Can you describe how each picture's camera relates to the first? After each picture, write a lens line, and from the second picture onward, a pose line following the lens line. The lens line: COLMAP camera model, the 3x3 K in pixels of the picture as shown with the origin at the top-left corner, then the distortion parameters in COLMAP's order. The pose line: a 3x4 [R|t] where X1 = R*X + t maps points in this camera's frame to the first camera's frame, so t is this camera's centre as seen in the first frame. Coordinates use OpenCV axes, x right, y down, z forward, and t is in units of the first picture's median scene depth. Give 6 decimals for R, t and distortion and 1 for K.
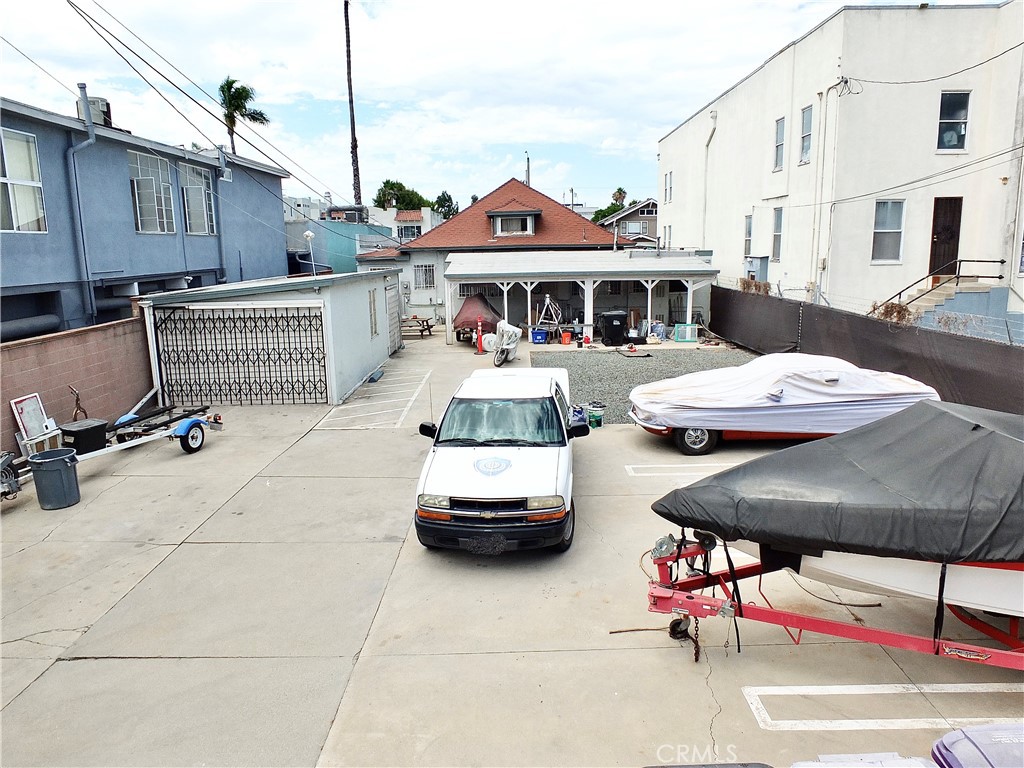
lens RADIAL K [[692.5, 0, 512.0], [0, 692.5, 384.0], [0, 0, 1]] dist [-0.027644, 0.003101]
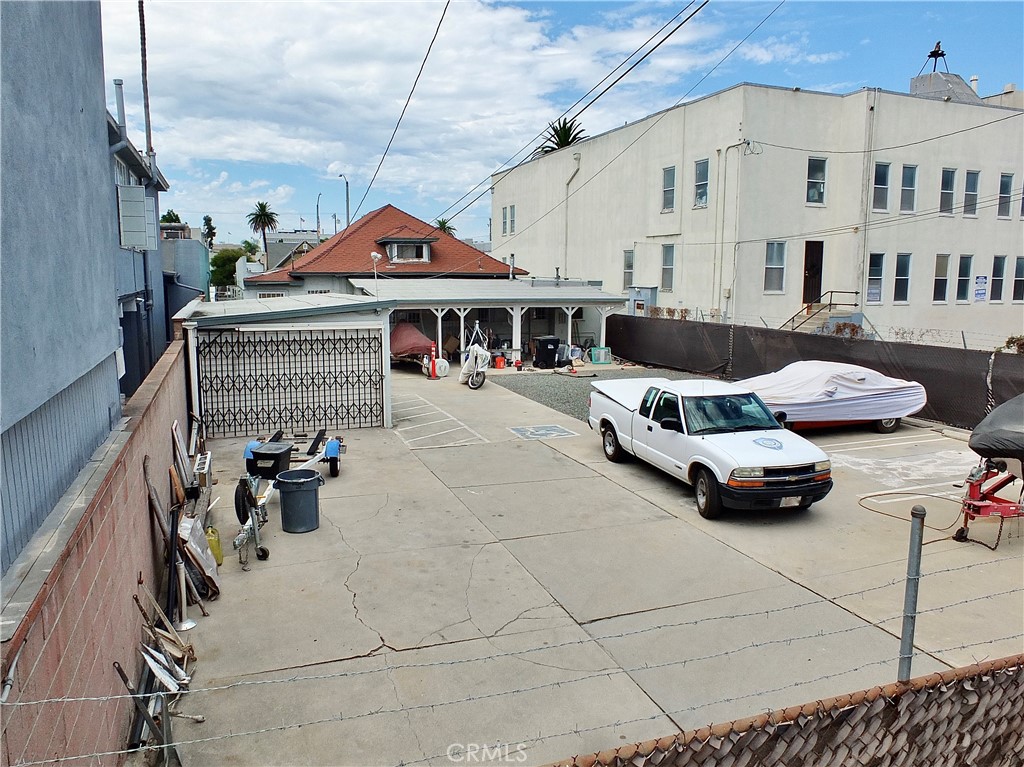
lens RADIAL K [[738.2, 0, 512.0], [0, 738.2, 383.5], [0, 0, 1]] dist [-0.022908, 0.001364]
pose [[0.932415, -0.030779, 0.360076, -0.365330], [0.050009, 0.997770, -0.044209, 0.017383], [-0.357912, 0.059228, 0.931875, -0.034403]]
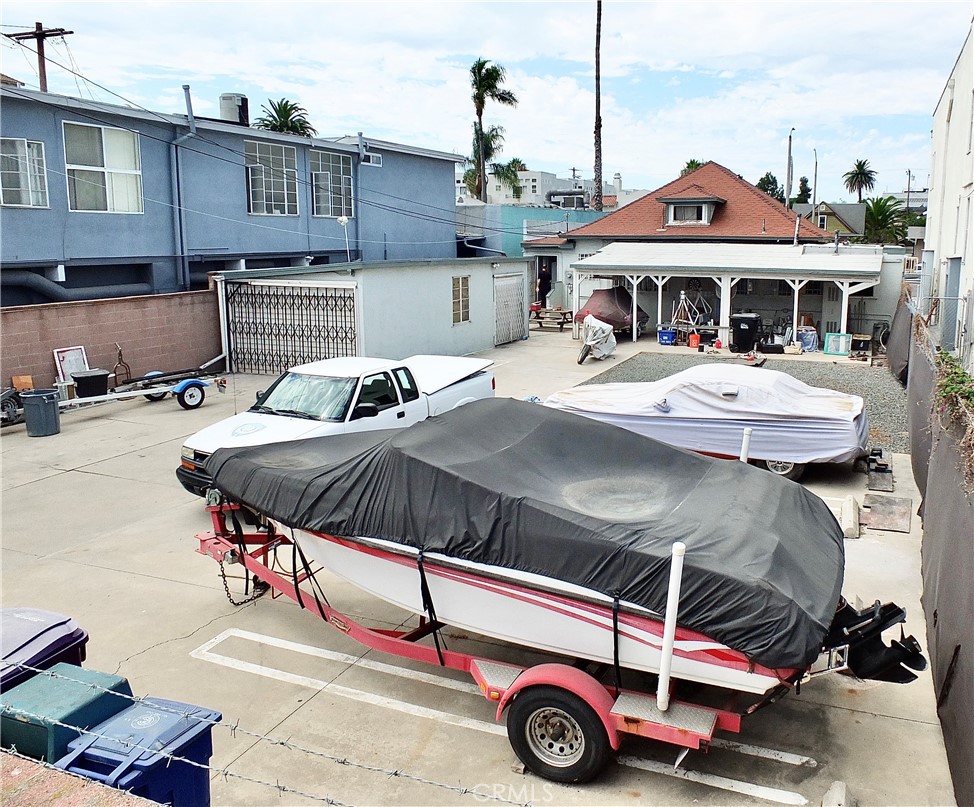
lens RADIAL K [[799.5, 0, 590.4], [0, 799.5, 362.1], [0, 0, 1]] dist [-0.024013, -0.006152]
pose [[0.942898, 0.077233, -0.324005, 0.347749], [-0.089447, 0.995727, -0.022950, -0.003867], [0.320848, 0.050621, 0.945777, -0.016208]]
